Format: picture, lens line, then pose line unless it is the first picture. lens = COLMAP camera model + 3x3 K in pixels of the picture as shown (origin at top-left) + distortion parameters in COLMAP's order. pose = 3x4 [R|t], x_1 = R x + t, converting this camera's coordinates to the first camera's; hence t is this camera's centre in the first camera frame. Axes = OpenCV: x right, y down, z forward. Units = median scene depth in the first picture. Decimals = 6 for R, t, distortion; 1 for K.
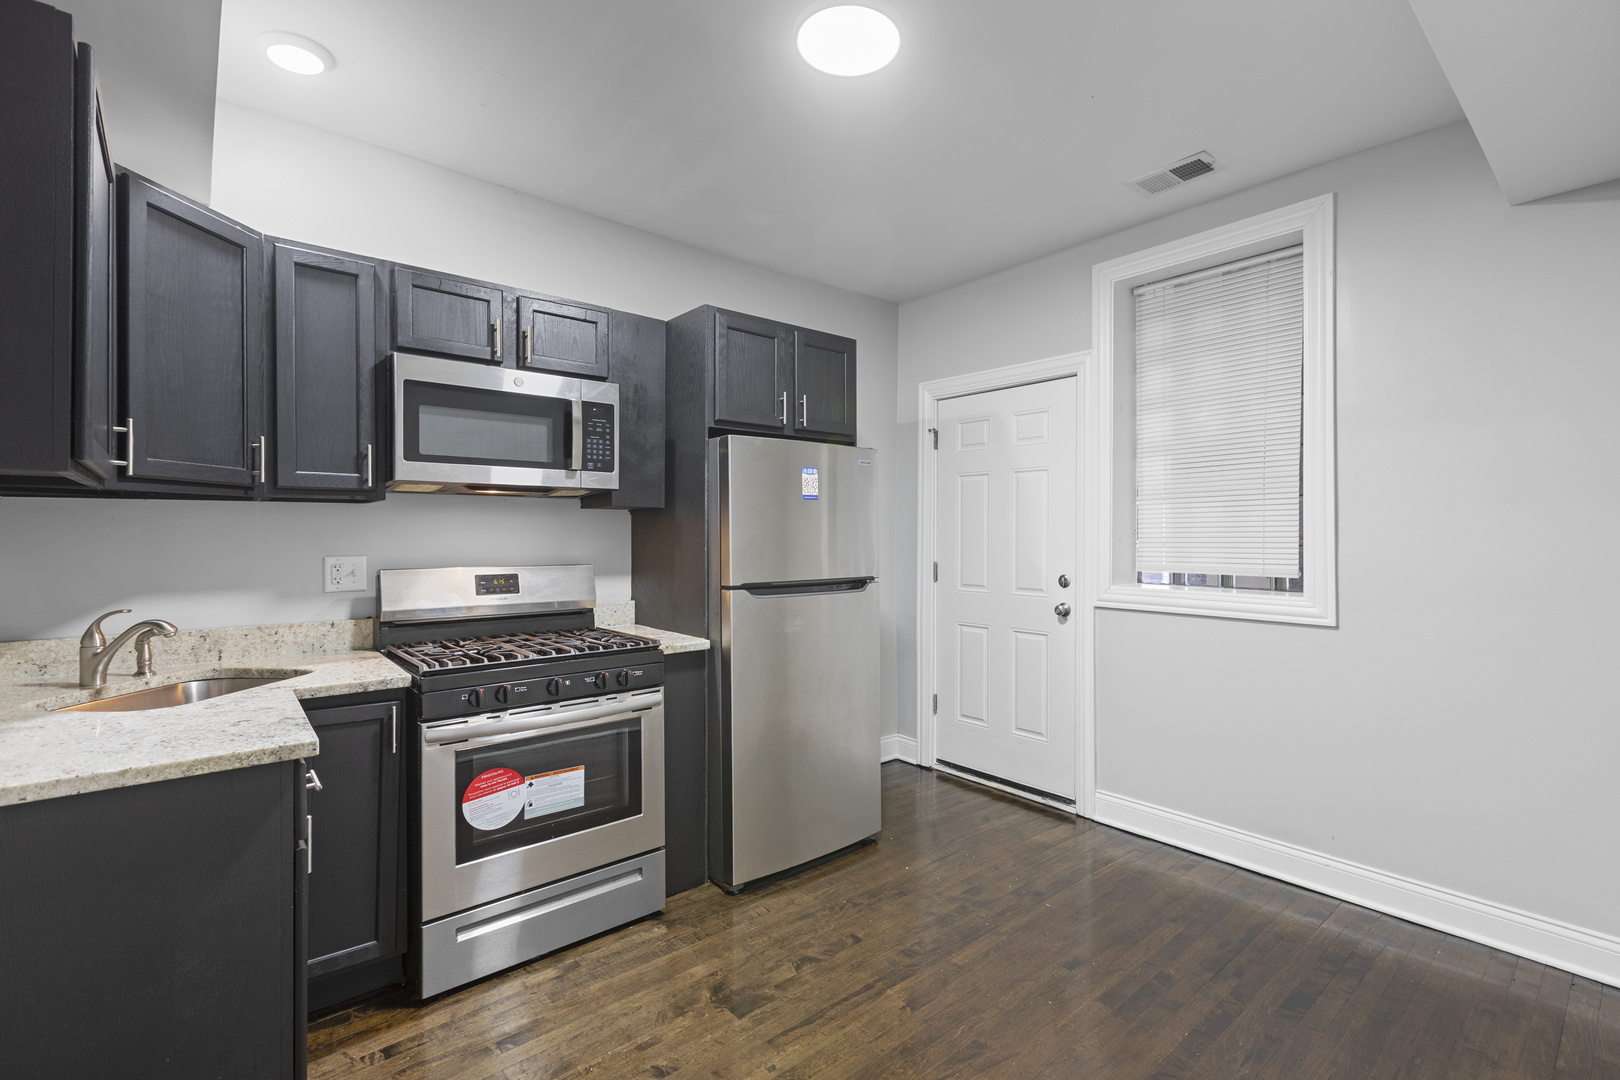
lens RADIAL K [[737.2, 0, 817.8], [0, 737.2, 537.0], [0, 0, 1]] dist [0.000092, 0.000152]
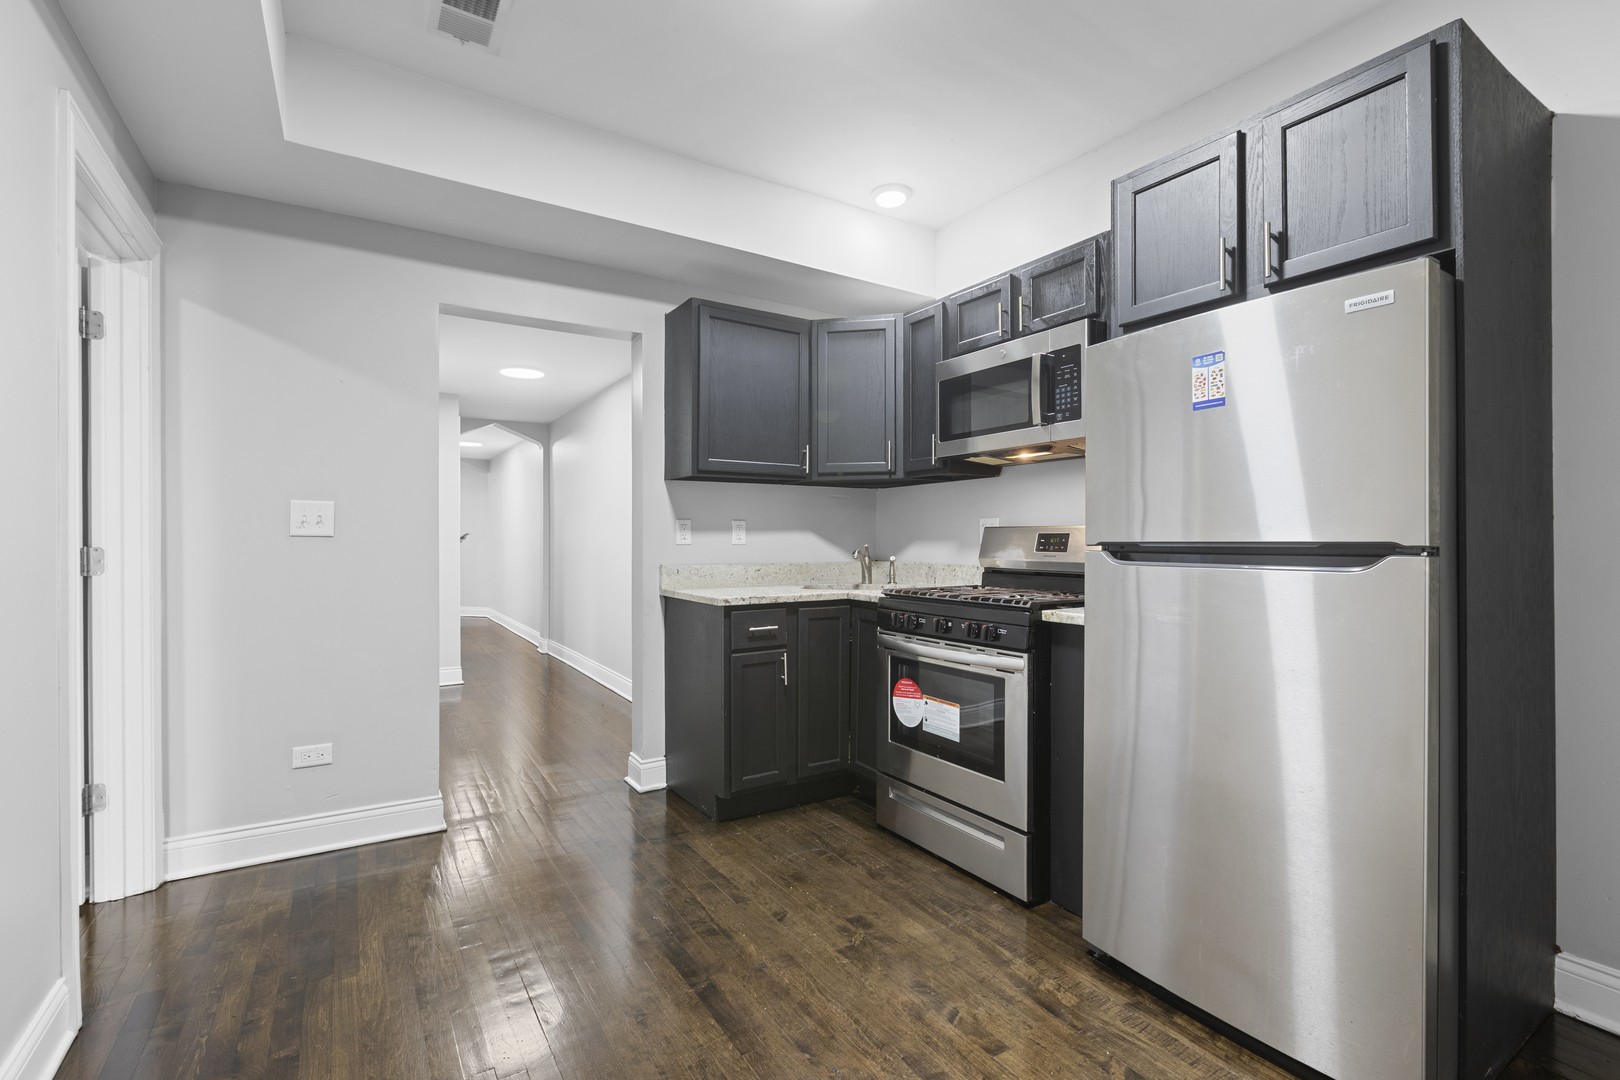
lens RADIAL K [[737.2, 0, 817.2], [0, 737.2, 537.4], [0, 0, 1]] dist [0.000092, 0.000152]
pose [[-0.138841, -0.001890, -0.990313, 0.671627], [-0.003026, 0.999994, -0.001484, 0.060311], [0.990310, 0.002791, -0.138846, 0.823134]]
